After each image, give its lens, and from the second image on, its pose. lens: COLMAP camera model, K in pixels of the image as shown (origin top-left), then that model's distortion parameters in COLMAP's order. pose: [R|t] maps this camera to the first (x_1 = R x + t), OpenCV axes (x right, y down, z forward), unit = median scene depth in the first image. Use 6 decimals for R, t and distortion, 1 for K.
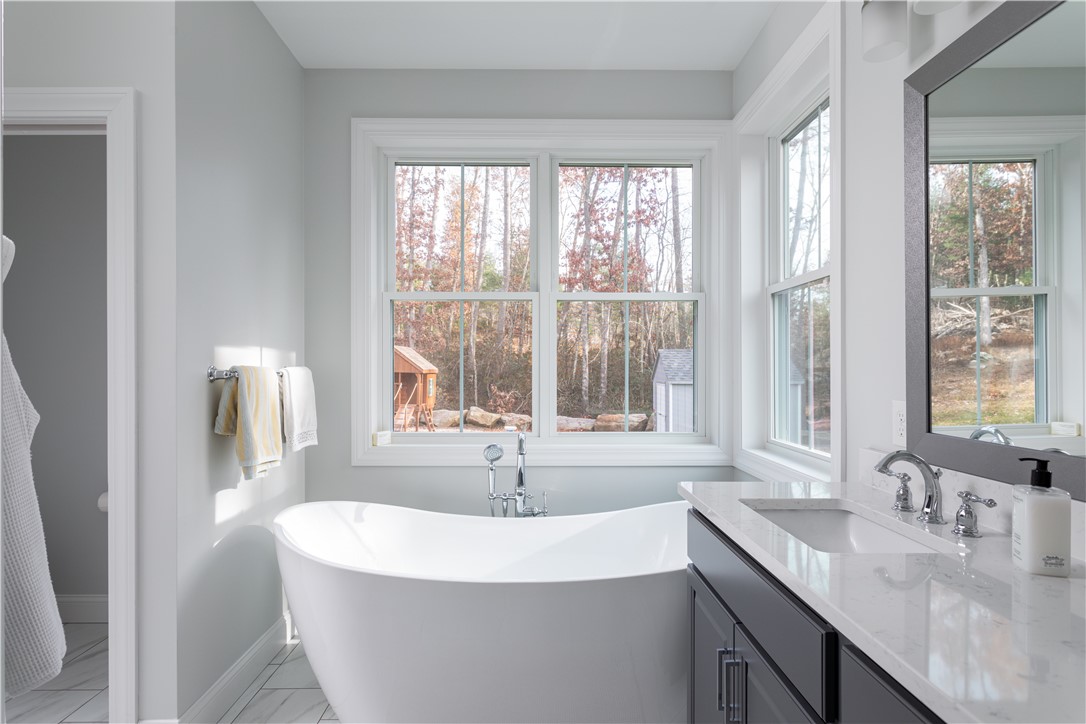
lens RADIAL K [[578.1, 0, 540.7], [0, 578.1, 371.6], [0, 0, 1]] dist [0.002600, -0.000203]
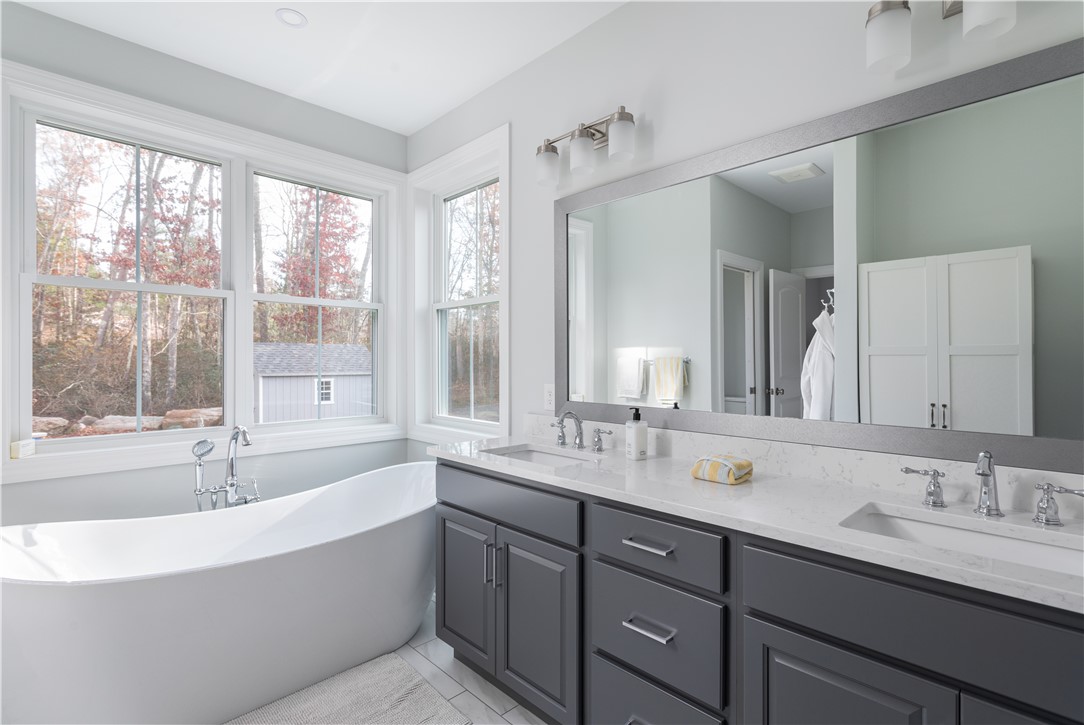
lens RADIAL K [[514.1, 0, 542.0], [0, 514.1, 362.5], [0, 0, 1]] dist [0.002185, 0.000111]
pose [[0.724781, 0.000163, 0.688980, -0.261806], [0.001332, 0.999998, -0.001638, -0.006470], [-0.688978, 0.002105, 0.724779, -0.058134]]
